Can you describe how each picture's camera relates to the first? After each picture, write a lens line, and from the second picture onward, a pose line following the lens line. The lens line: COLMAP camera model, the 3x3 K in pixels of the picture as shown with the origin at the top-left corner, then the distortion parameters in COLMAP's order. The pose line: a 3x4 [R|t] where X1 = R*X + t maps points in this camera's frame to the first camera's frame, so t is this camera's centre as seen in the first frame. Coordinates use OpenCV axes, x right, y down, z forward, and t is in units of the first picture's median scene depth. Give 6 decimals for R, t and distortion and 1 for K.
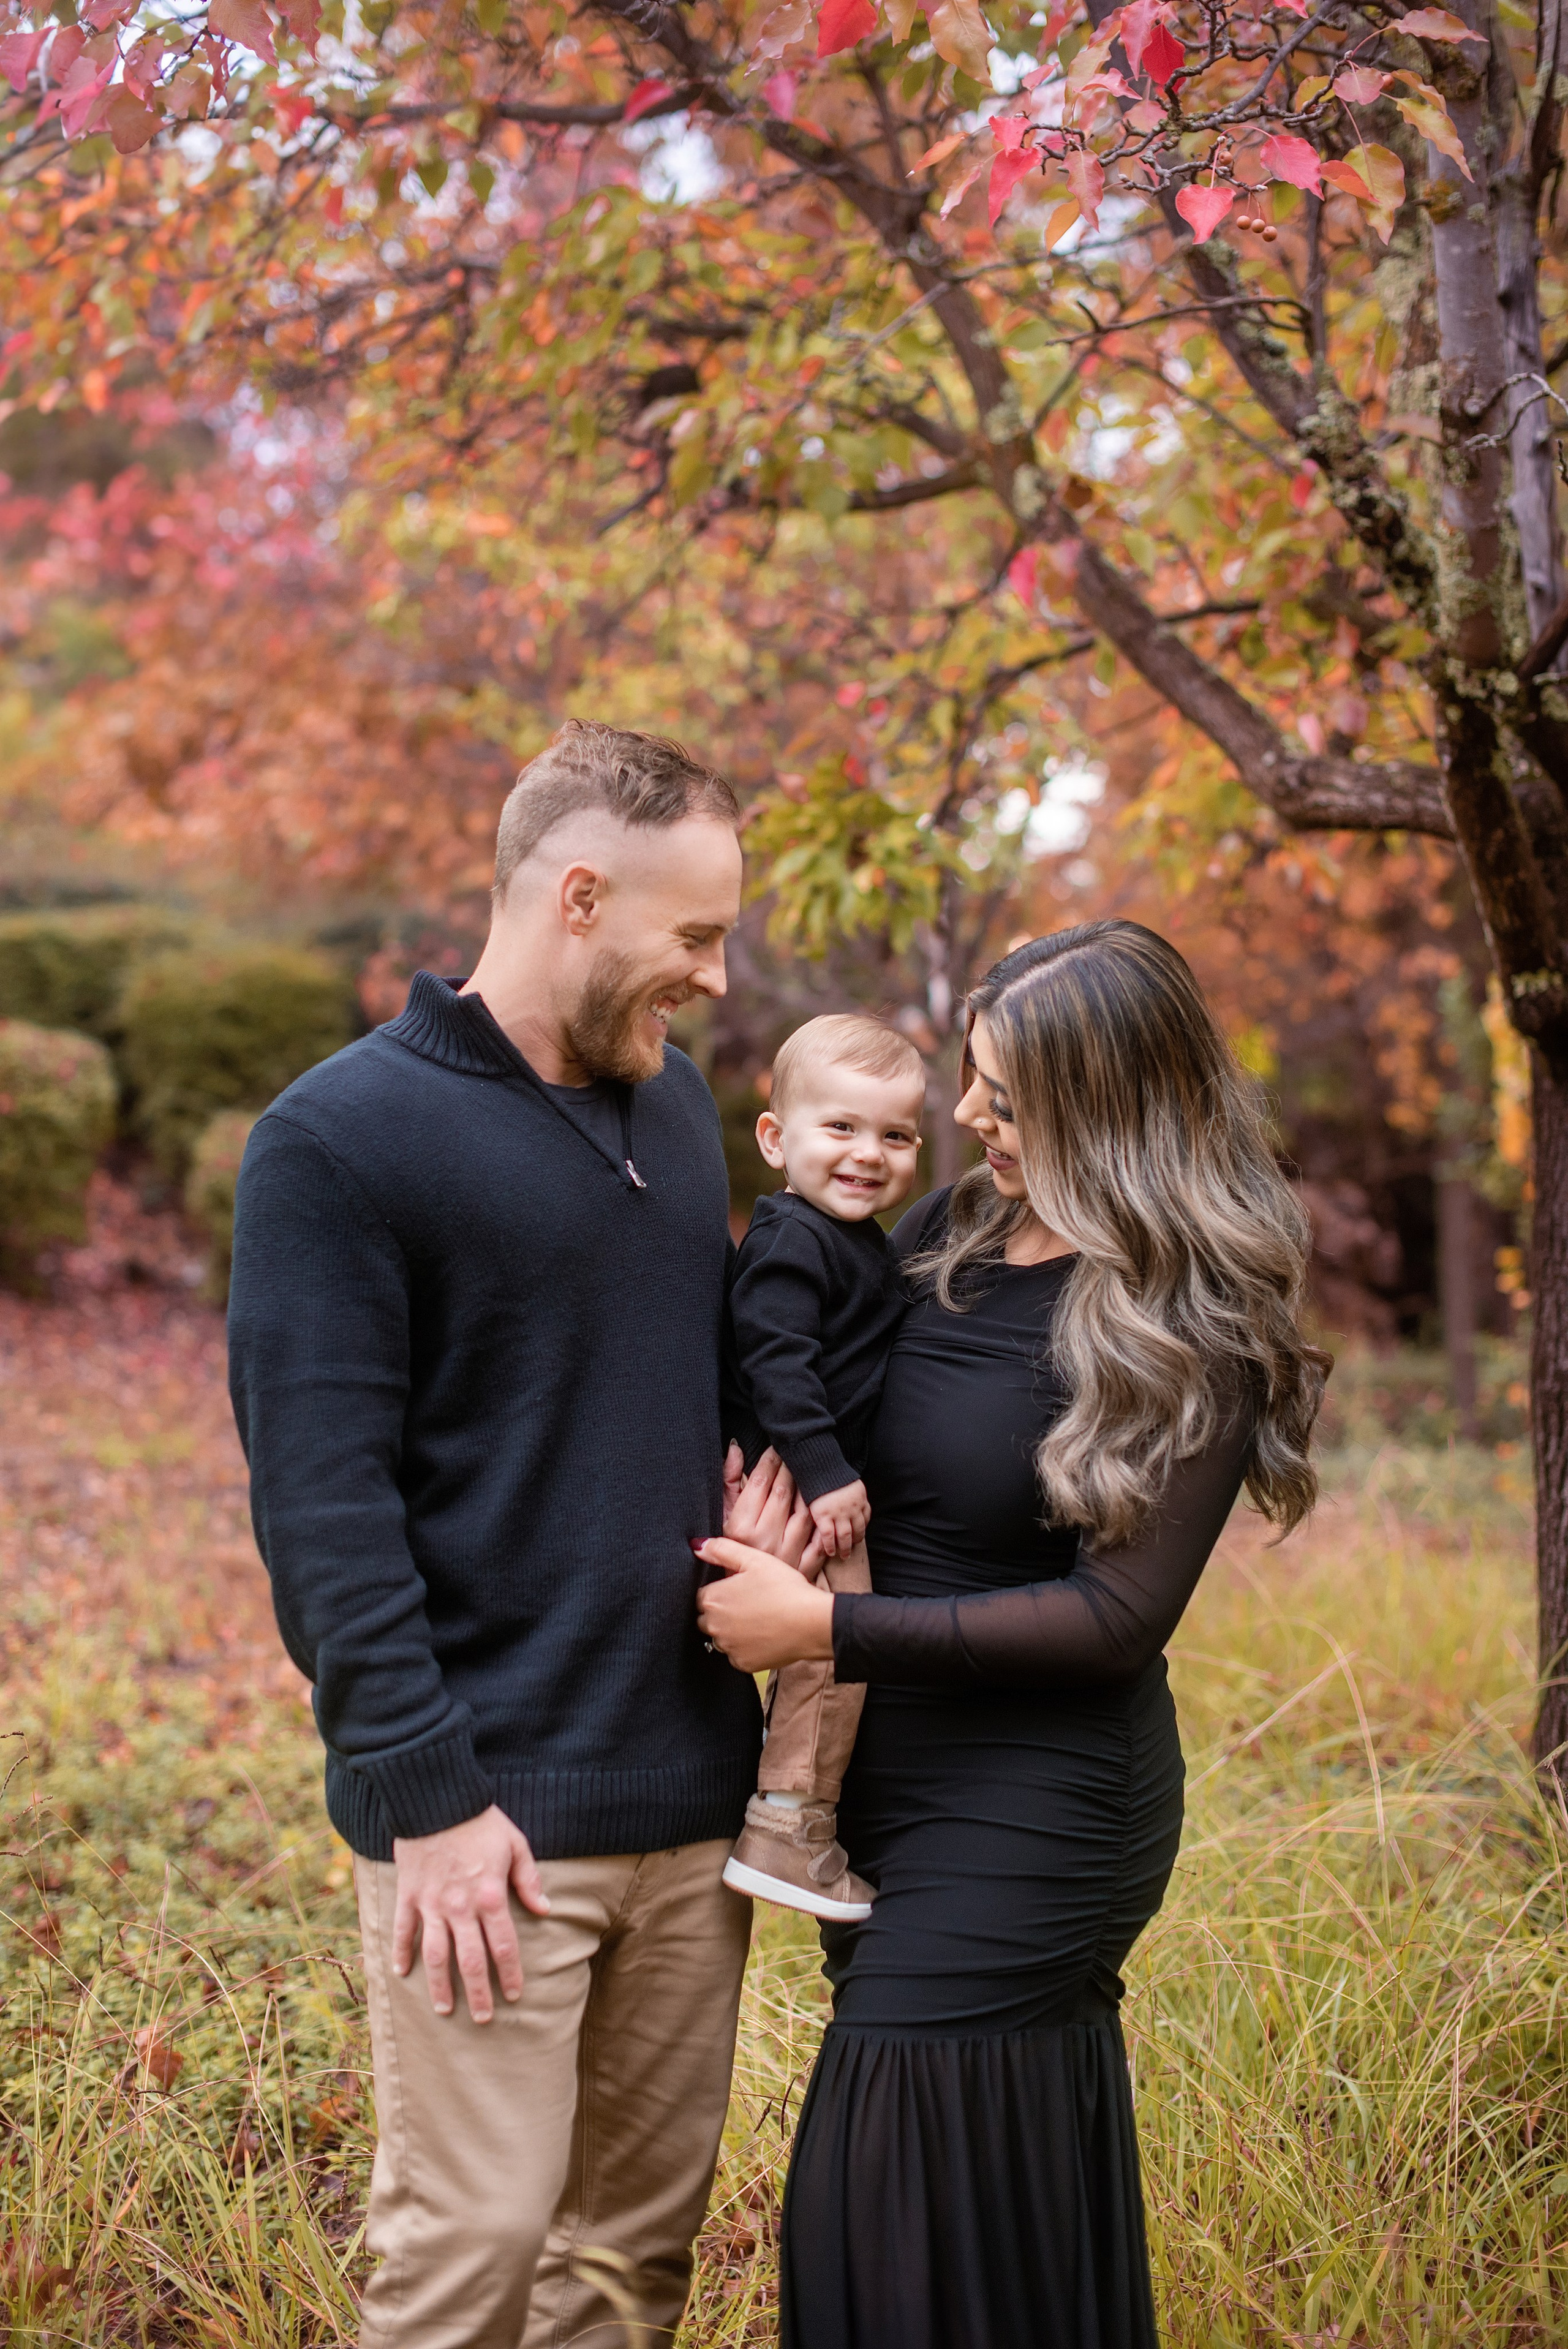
lens RADIAL K [[3257.4, 0, 784.0], [0, 3257.4, 1174.5], [0, 0, 1]] dist [-0.152401, 0.081392]
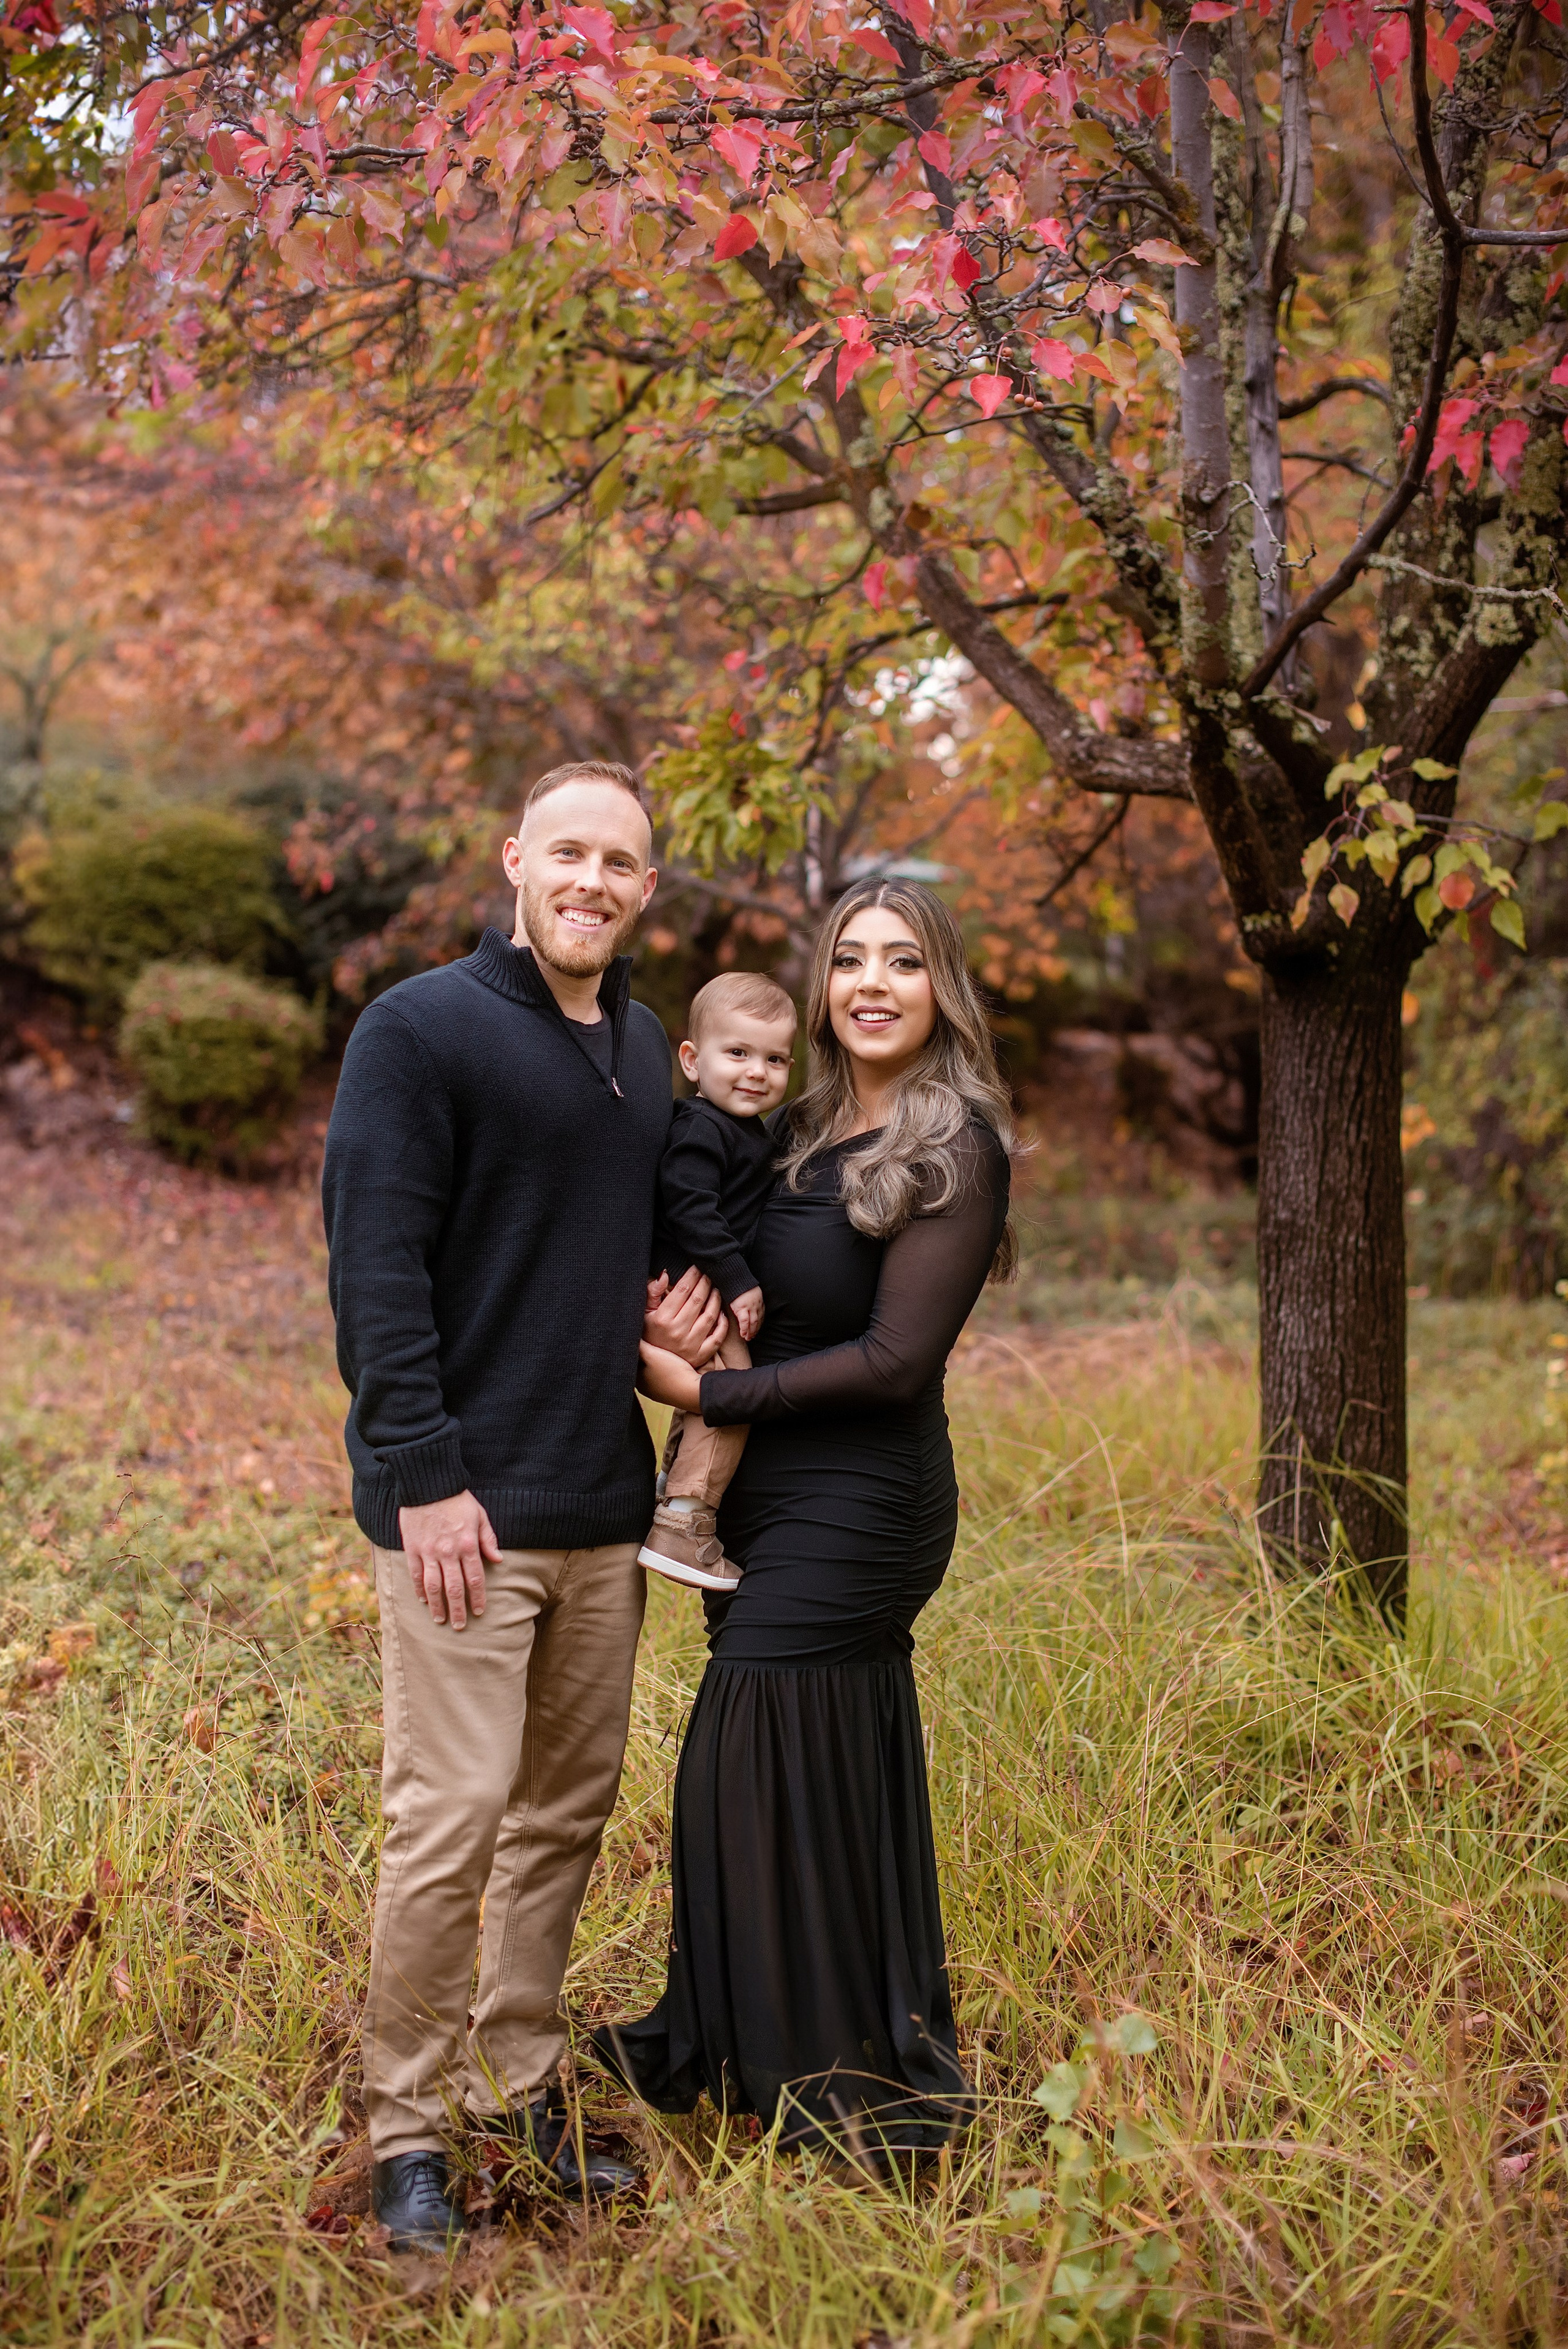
lens RADIAL K [[3257.4, 0, 784.0], [0, 3257.4, 1174.5], [0, 0, 1]] dist [-0.152401, 0.081392]
pose [[0.999338, 0.008426, 0.035402, -0.003474], [-0.010246, 0.998618, 0.051549, -0.020295], [-0.034919, -0.051878, 0.998043, -0.262315]]
